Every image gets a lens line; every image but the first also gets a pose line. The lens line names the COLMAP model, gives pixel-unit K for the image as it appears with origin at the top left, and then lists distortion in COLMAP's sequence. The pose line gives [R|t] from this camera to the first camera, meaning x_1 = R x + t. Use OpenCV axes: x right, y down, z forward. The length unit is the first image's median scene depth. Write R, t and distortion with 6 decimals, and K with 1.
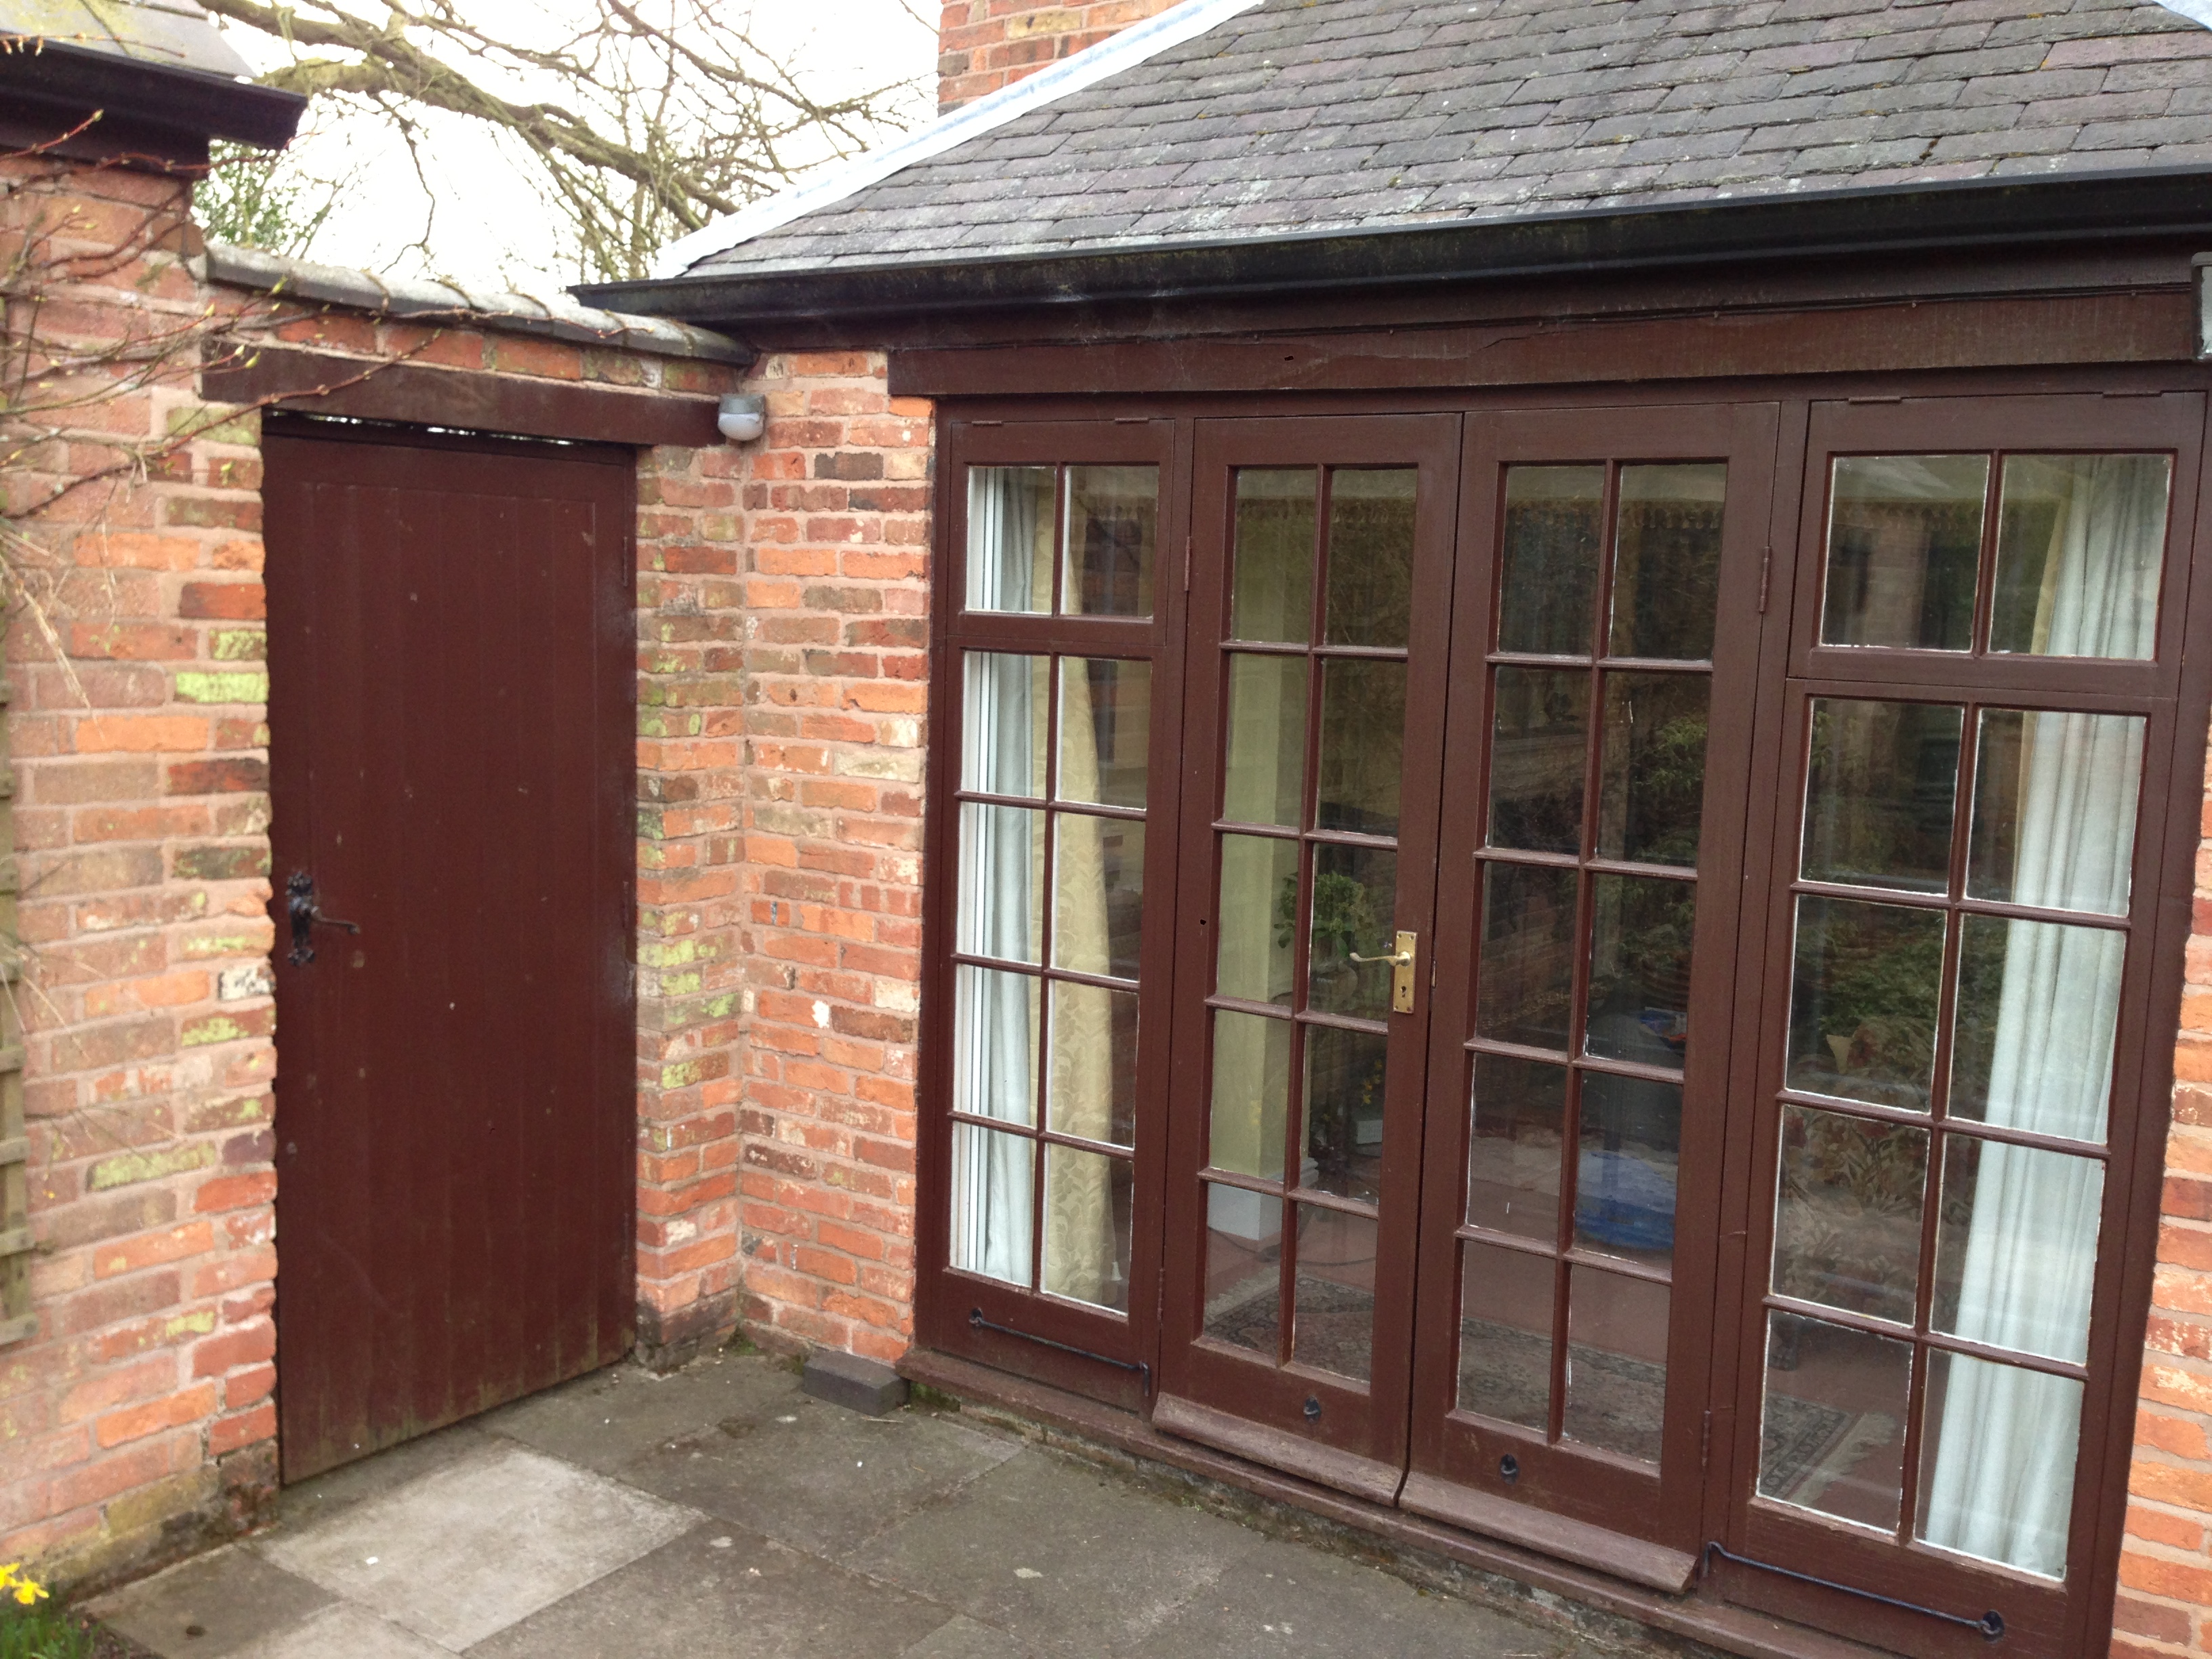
lens RADIAL K [[2063.9, 0, 1104.7], [0, 2063.9, 831.2], [0, 0, 1]] dist [0.148732, -0.286195]
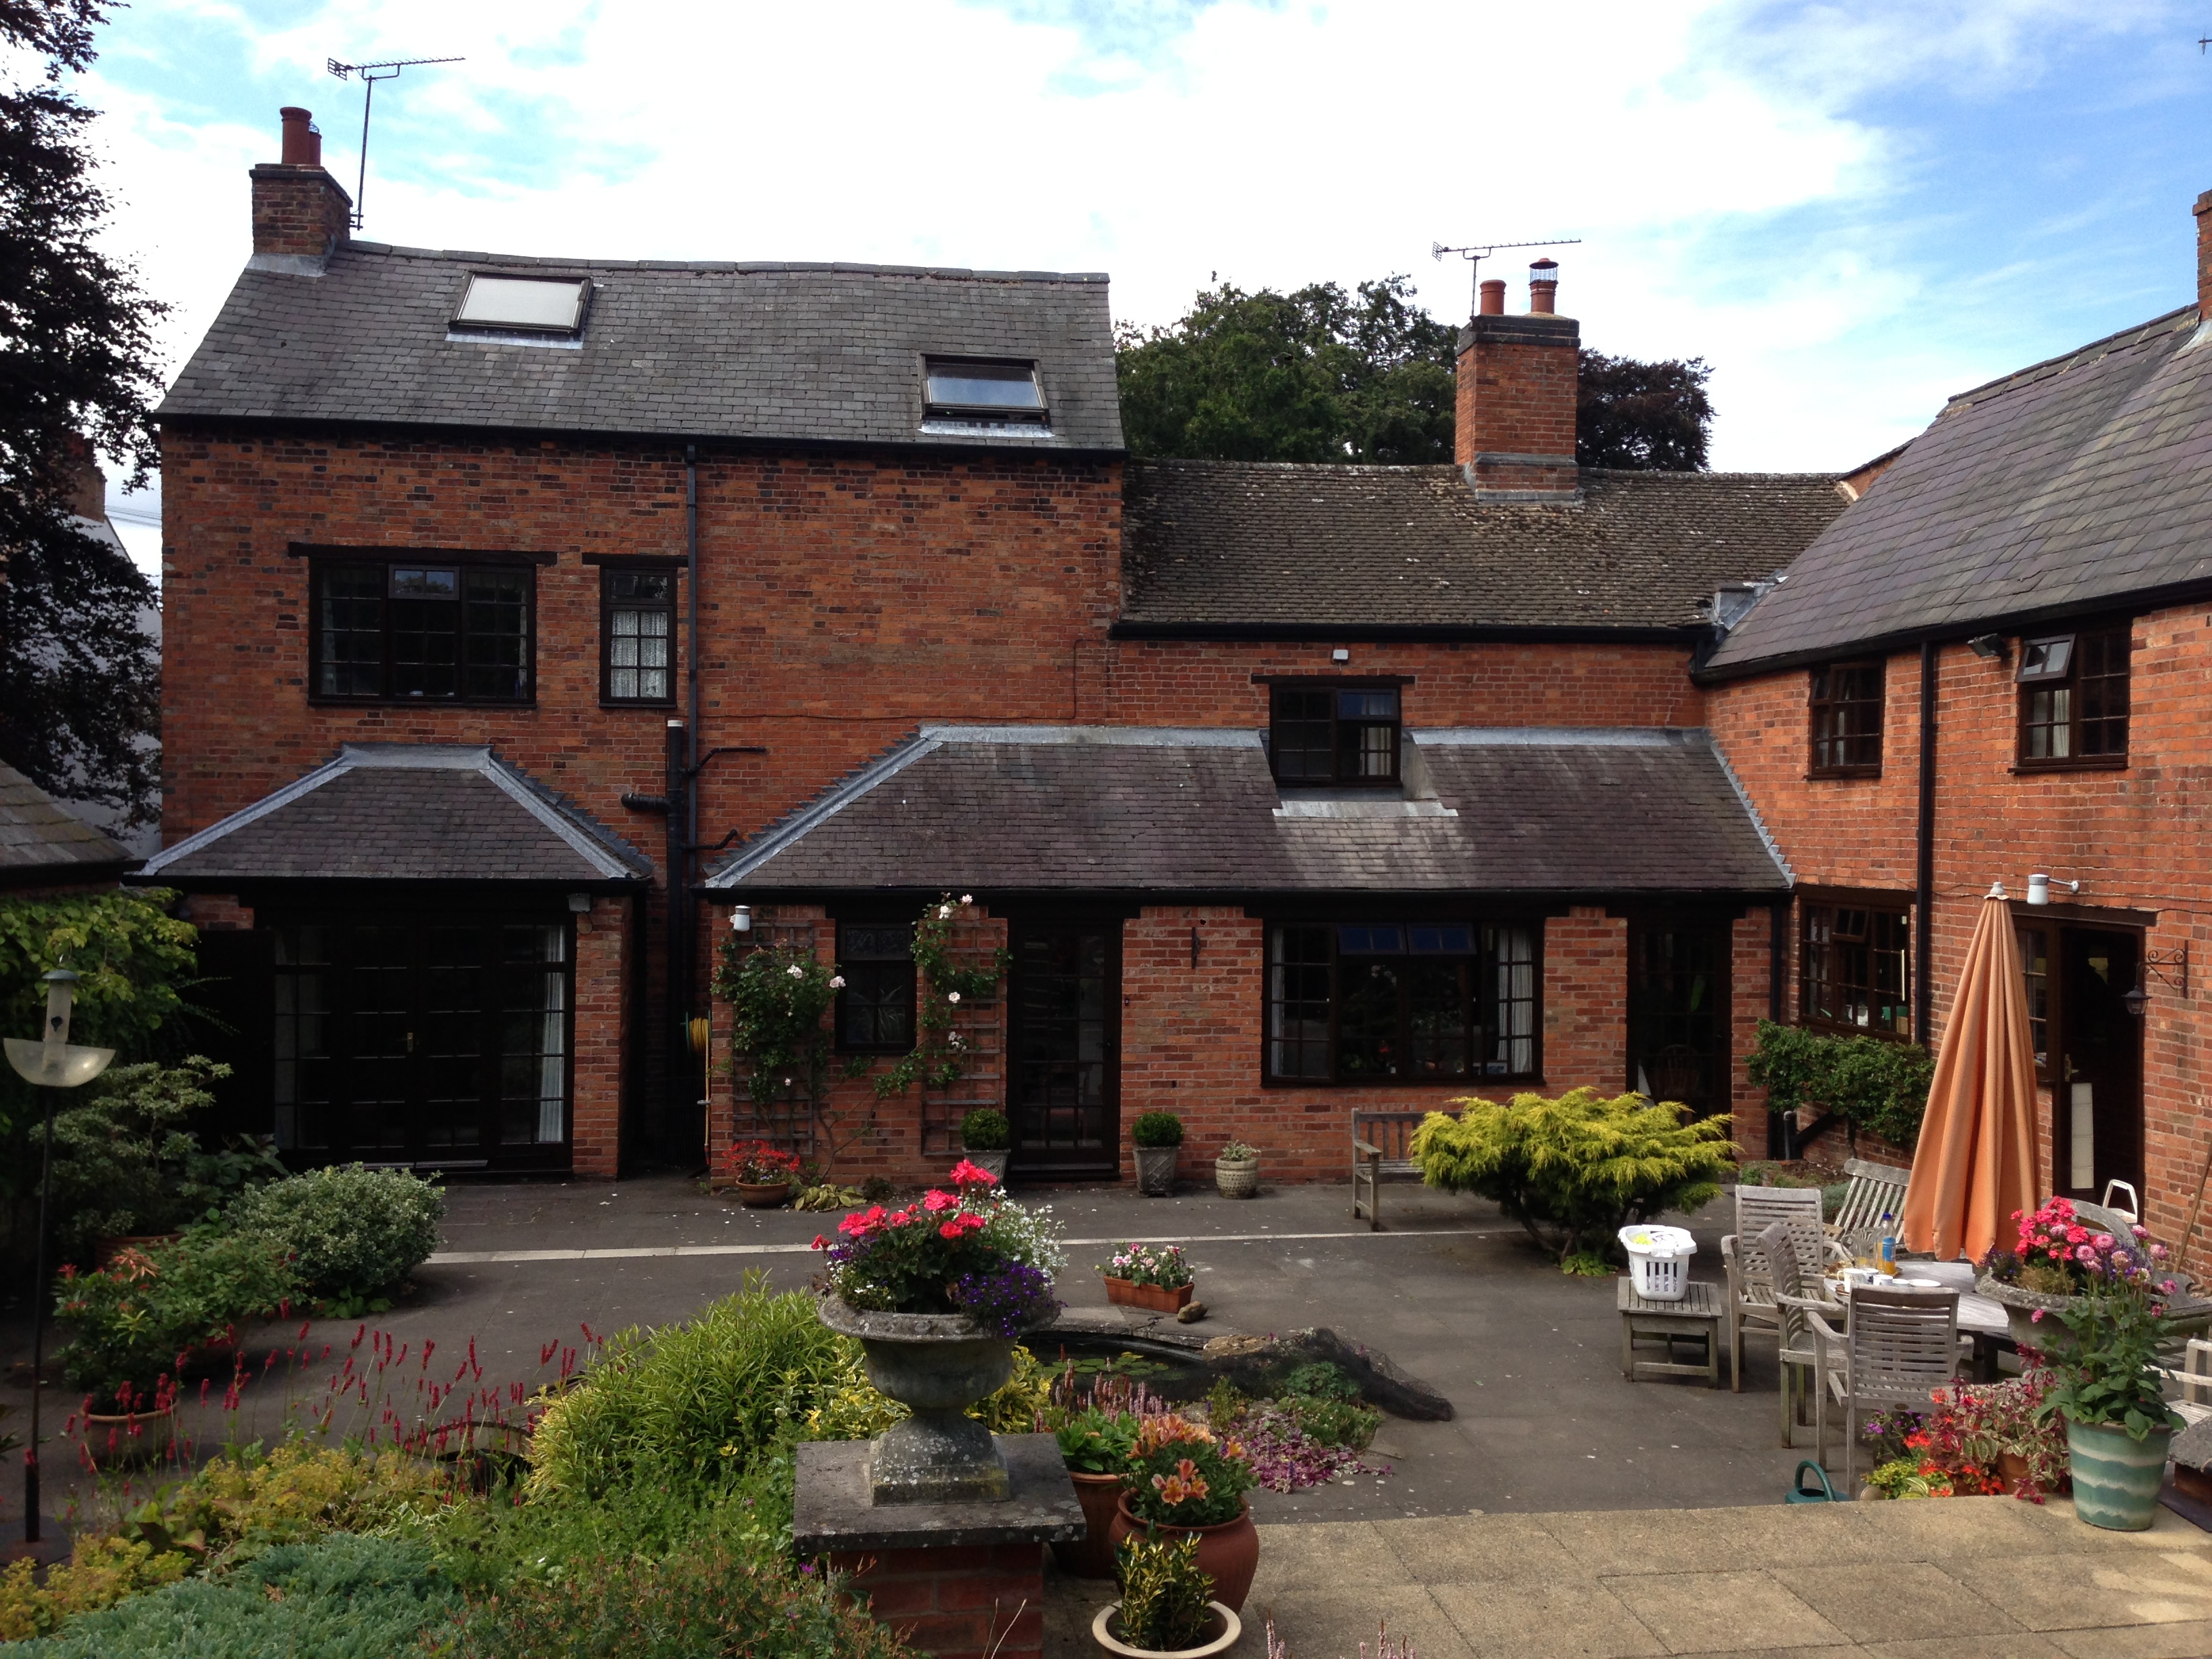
lens RADIAL K [[1990.9, 0, 1102.2], [0, 1990.9, 835.9], [0, 0, 1]] dist [0.121309, -0.184577]
pose [[0.731193, -0.033263, 0.681359, -1.565434], [0.095678, 0.993938, -0.054154, 0.005969], [-0.675428, 0.104788, 0.729943, -2.926205]]
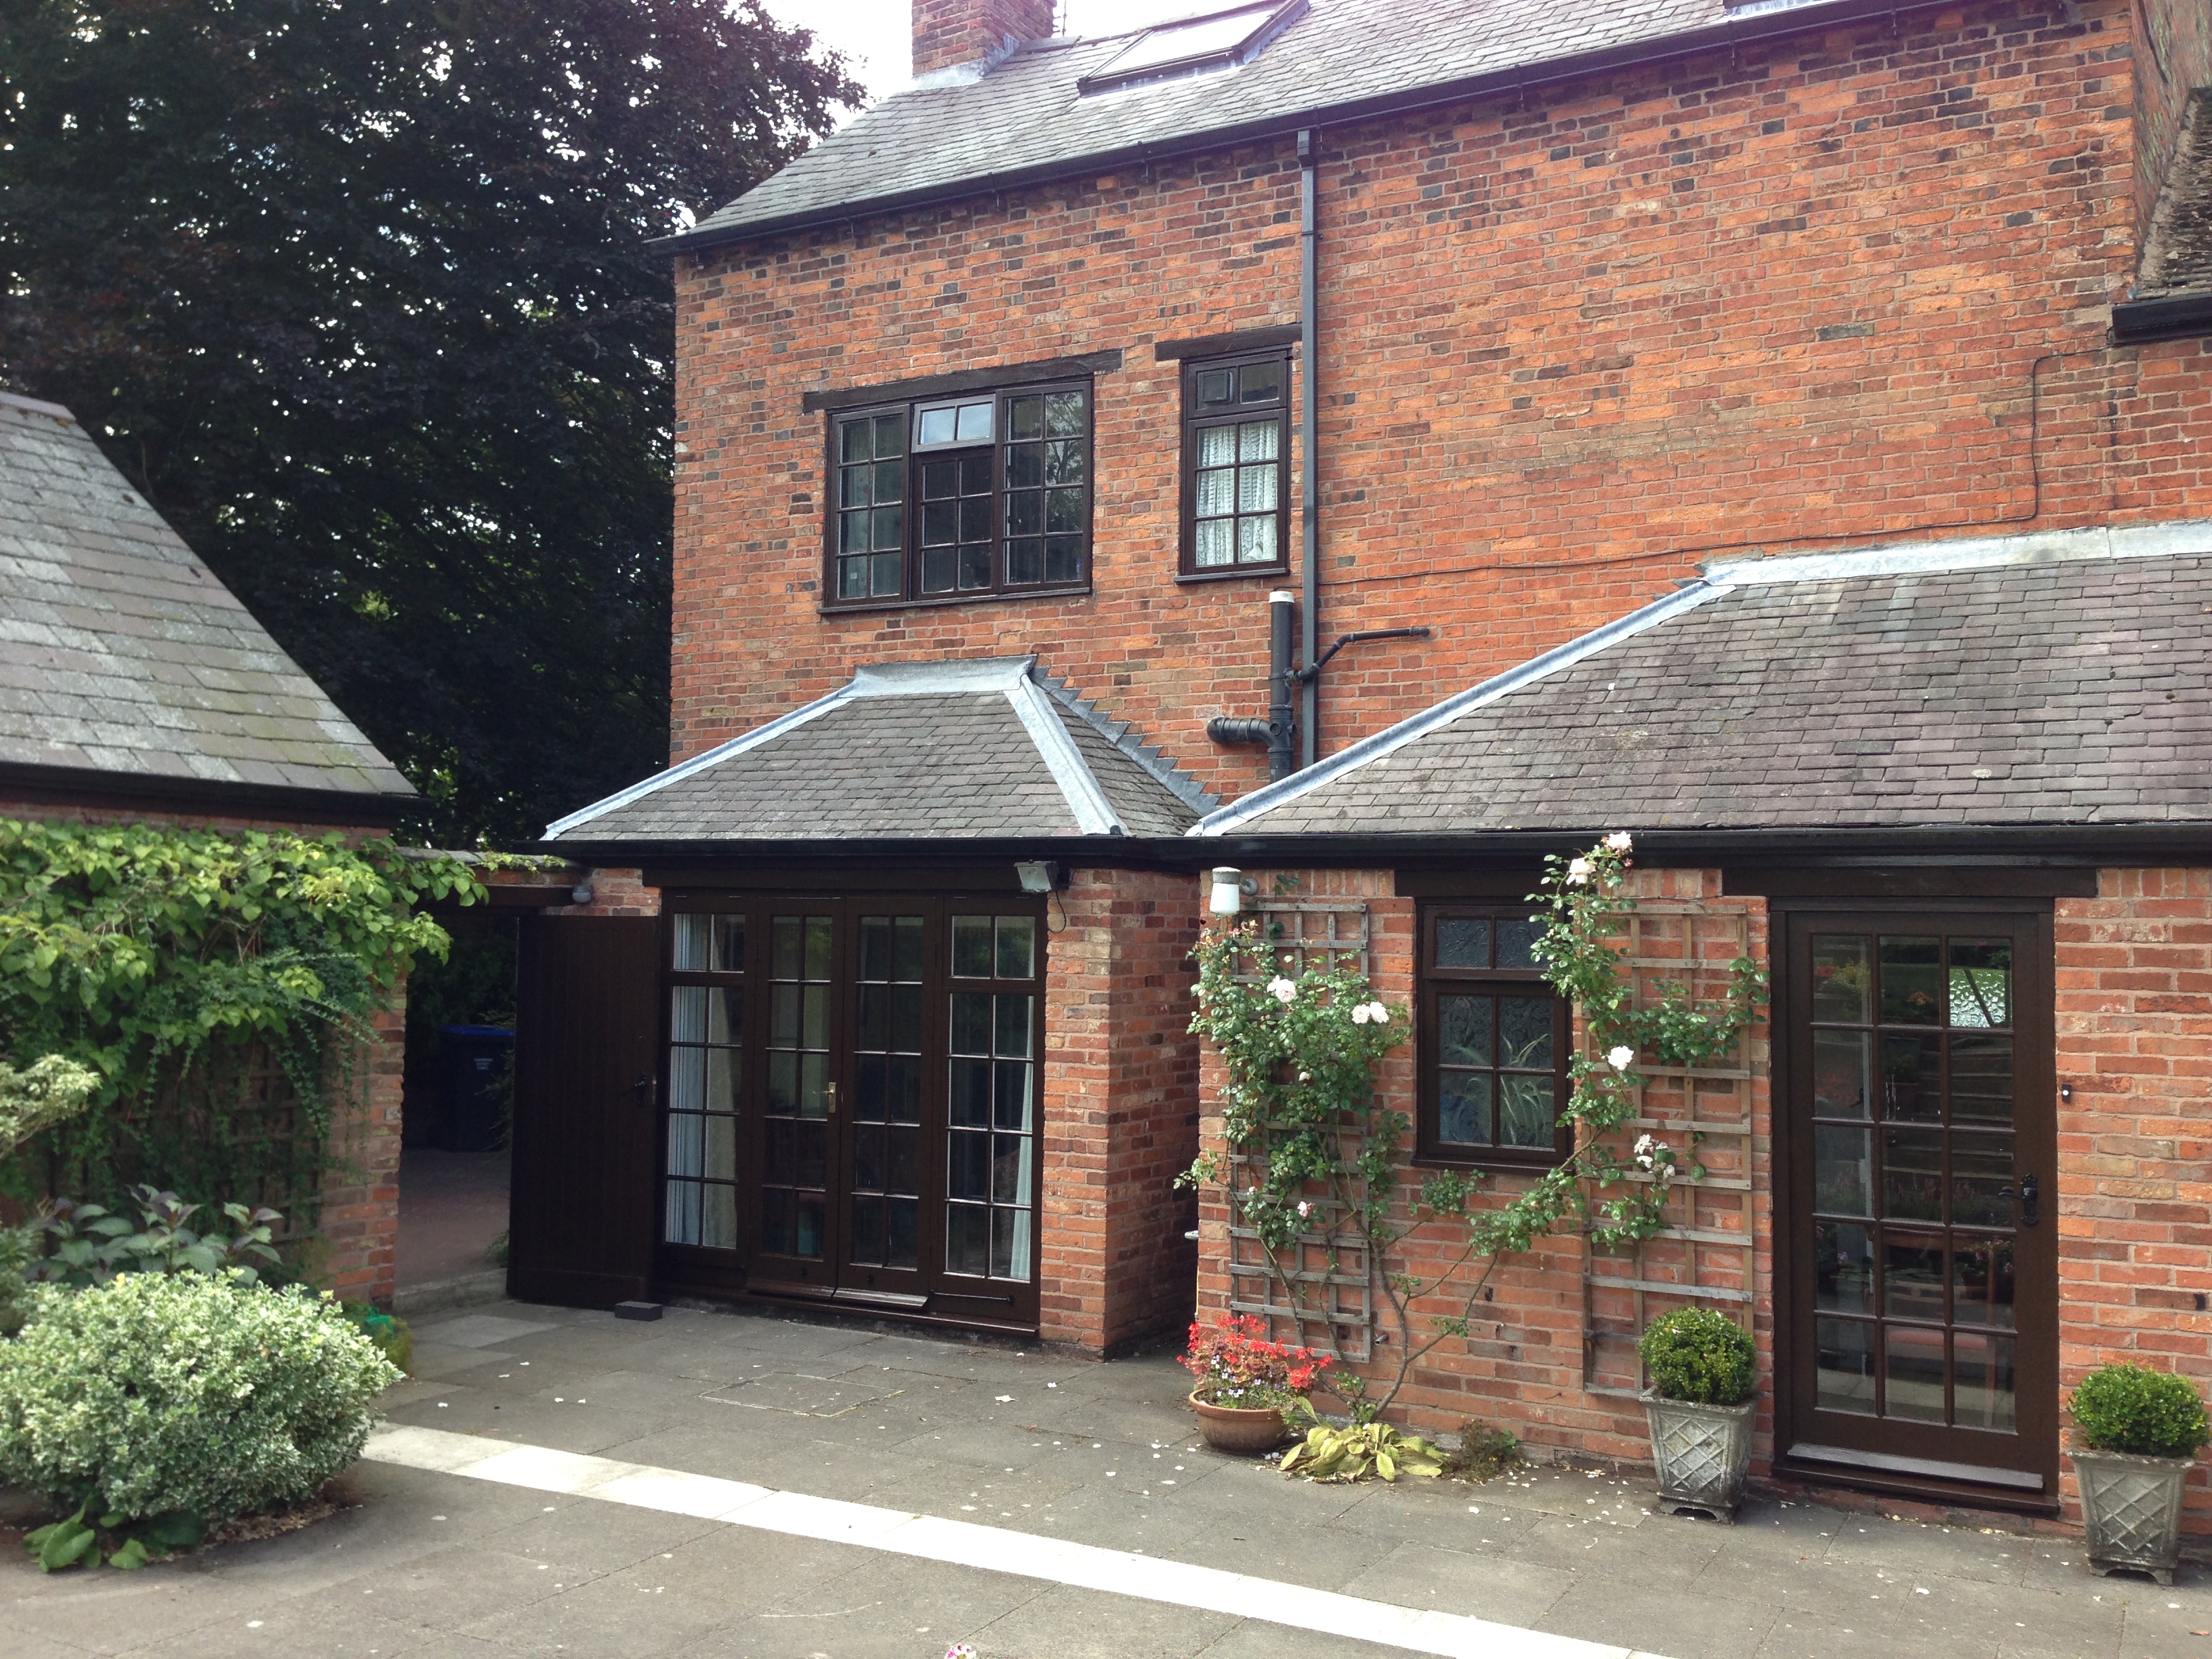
lens RADIAL K [[2025.6, 0, 1082.3], [0, 2025.6, 823.3], [0, 0, 1]] dist [0.121637, -0.204334]
pose [[0.994437, -0.012087, 0.104640, 0.189085], [0.030064, 0.984643, -0.171970, 0.176063], [-0.100954, 0.174160, 0.979529, -1.667314]]
